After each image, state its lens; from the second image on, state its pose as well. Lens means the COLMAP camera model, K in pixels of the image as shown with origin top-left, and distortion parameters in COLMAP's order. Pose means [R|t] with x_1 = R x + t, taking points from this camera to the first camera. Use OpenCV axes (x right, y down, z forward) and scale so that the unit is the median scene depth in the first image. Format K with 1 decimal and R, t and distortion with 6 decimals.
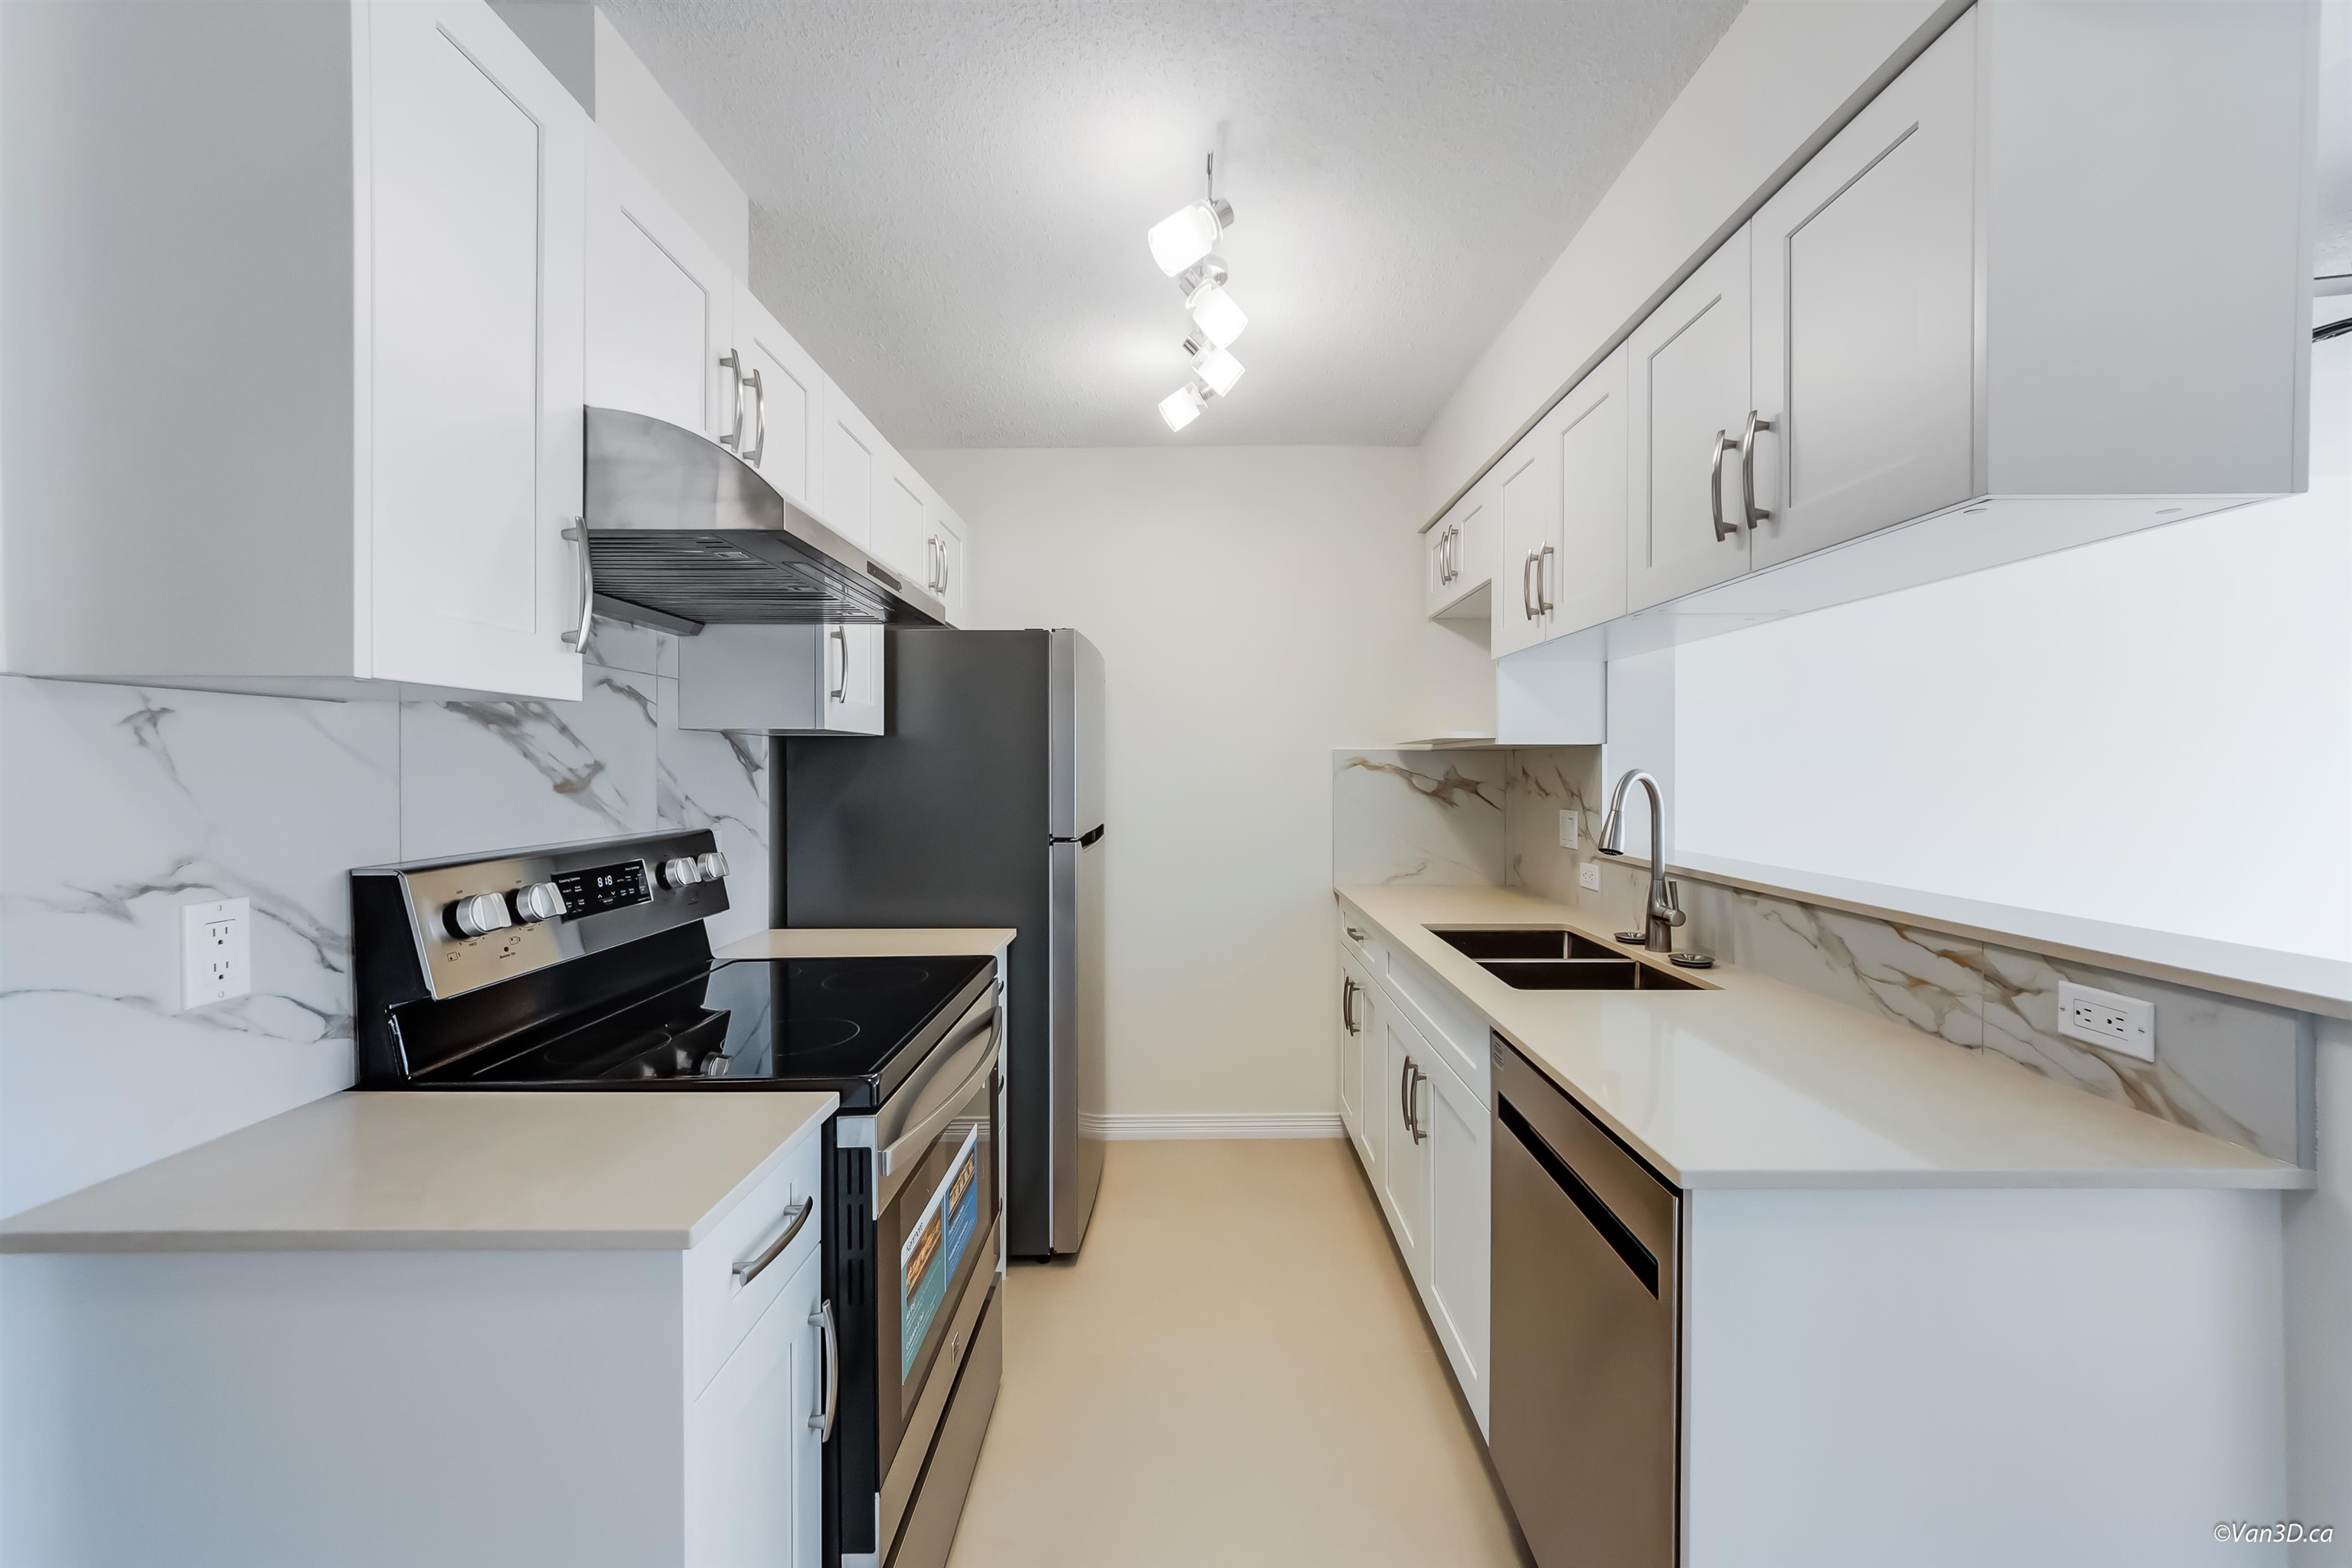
lens RADIAL K [[911.8, 0, 1198.2], [0, 911.8, 767.3], [0, 0, 1]] dist [-0.000369, -0.000163]
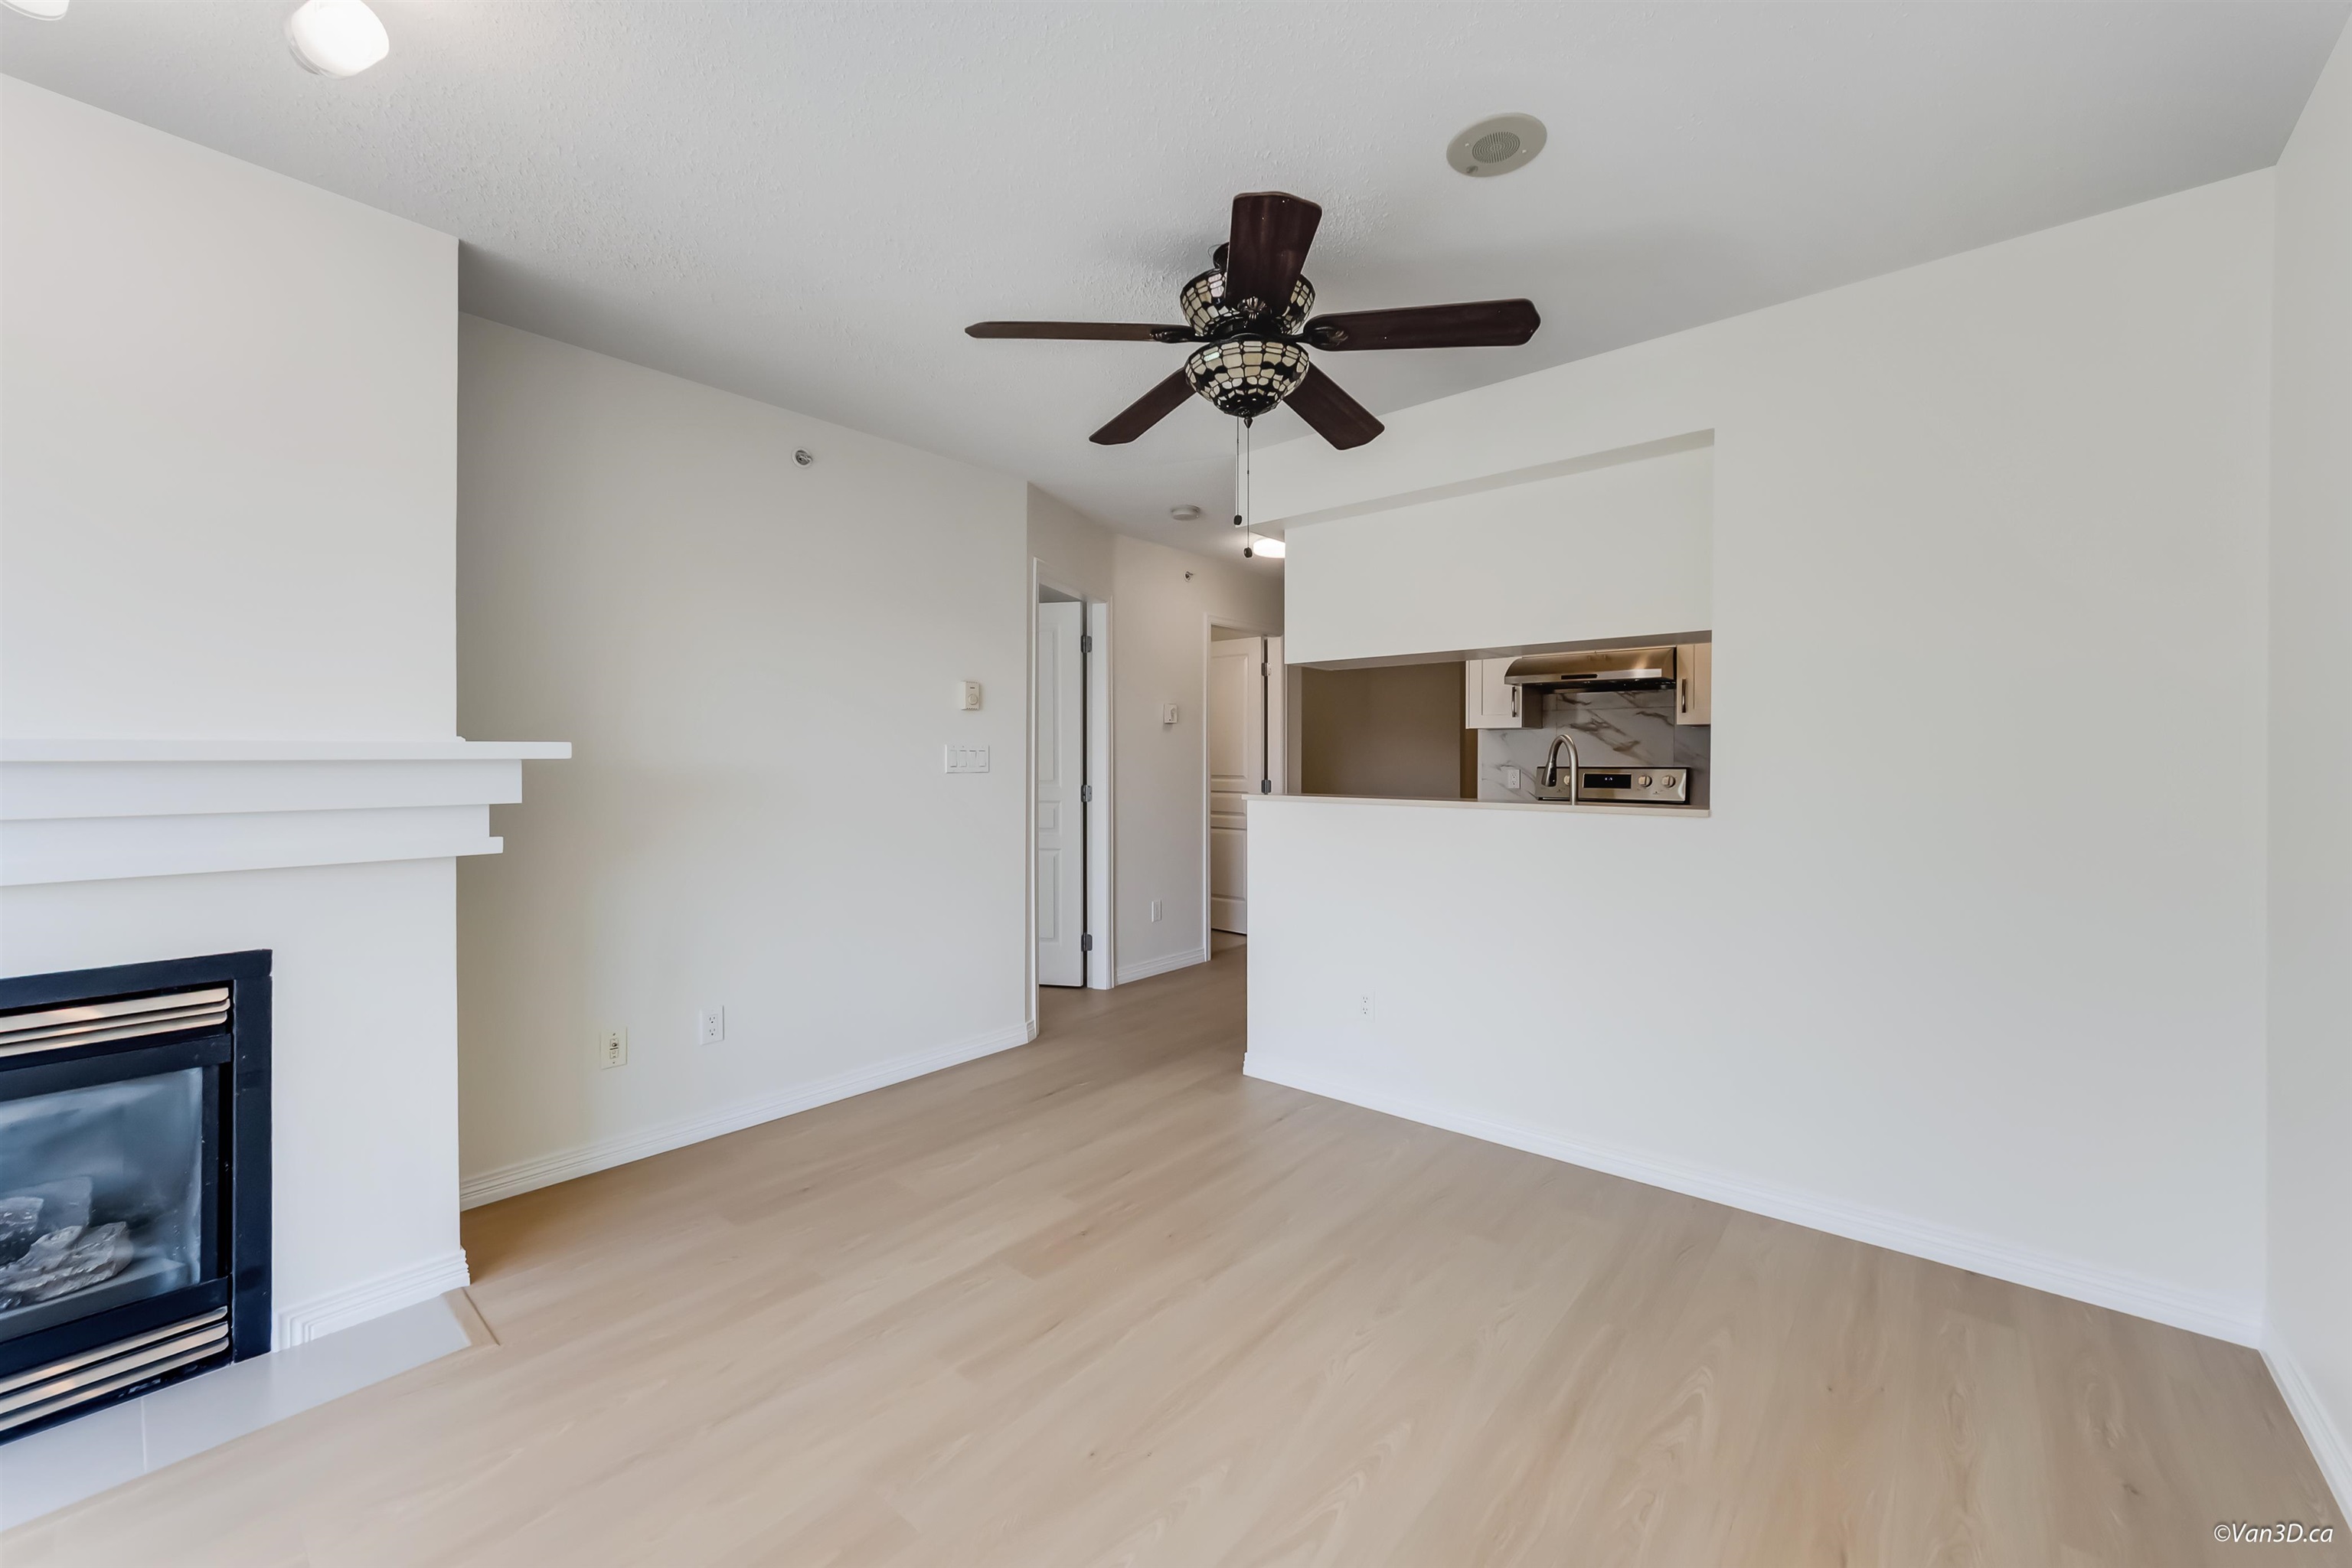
lens RADIAL K [[917.2, 0, 1200.7], [0, 917.2, 755.3], [0, 0, 1]] dist [-0.000103, -0.000118]
pose [[-0.644889, -0.003621, -0.764267, 2.618415], [-0.001310, 0.999993, -0.003632, 0.055862], [0.764275, -0.001341, -0.644889, 1.923914]]
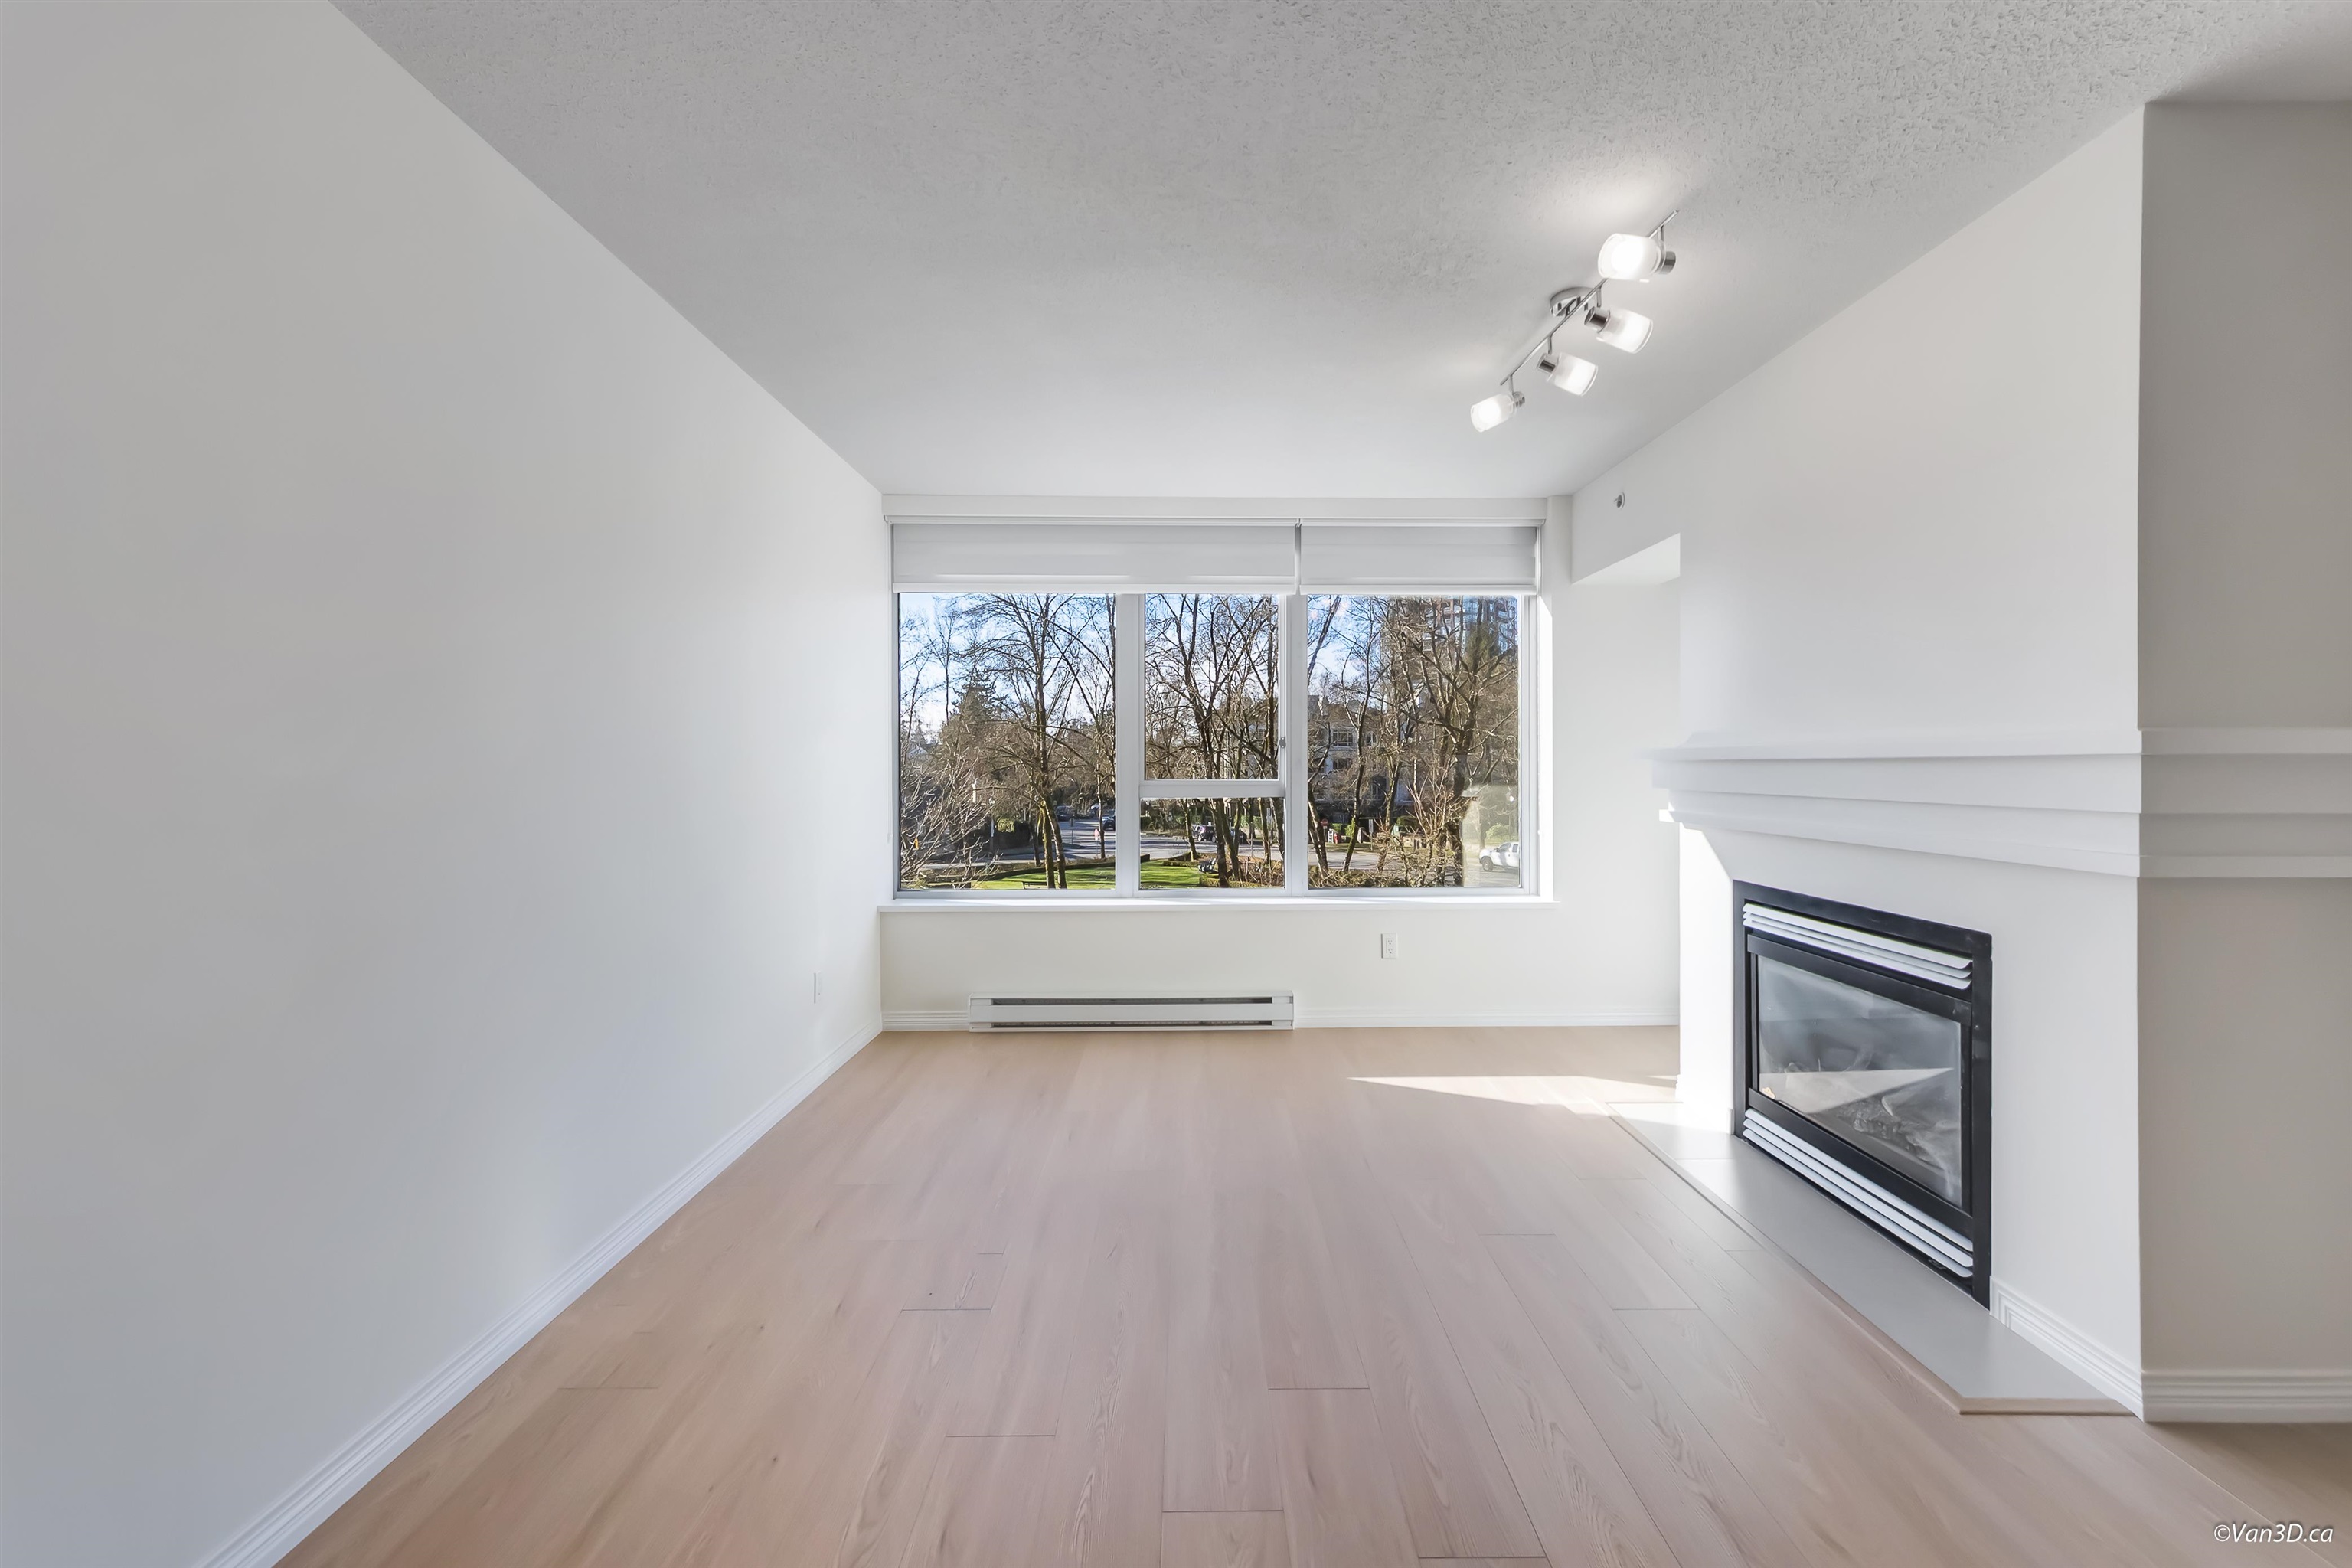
lens RADIAL K [[911.8, 0, 1198.2], [0, 911.8, 767.3], [0, 0, 1]] dist [-0.000369, -0.000163]
pose [[-0.001424, -0.005400, 0.999984, 1.253145], [-0.000628, 0.999985, 0.005399, 0.068183], [-0.999999, -0.000620, -0.001428, 1.342588]]
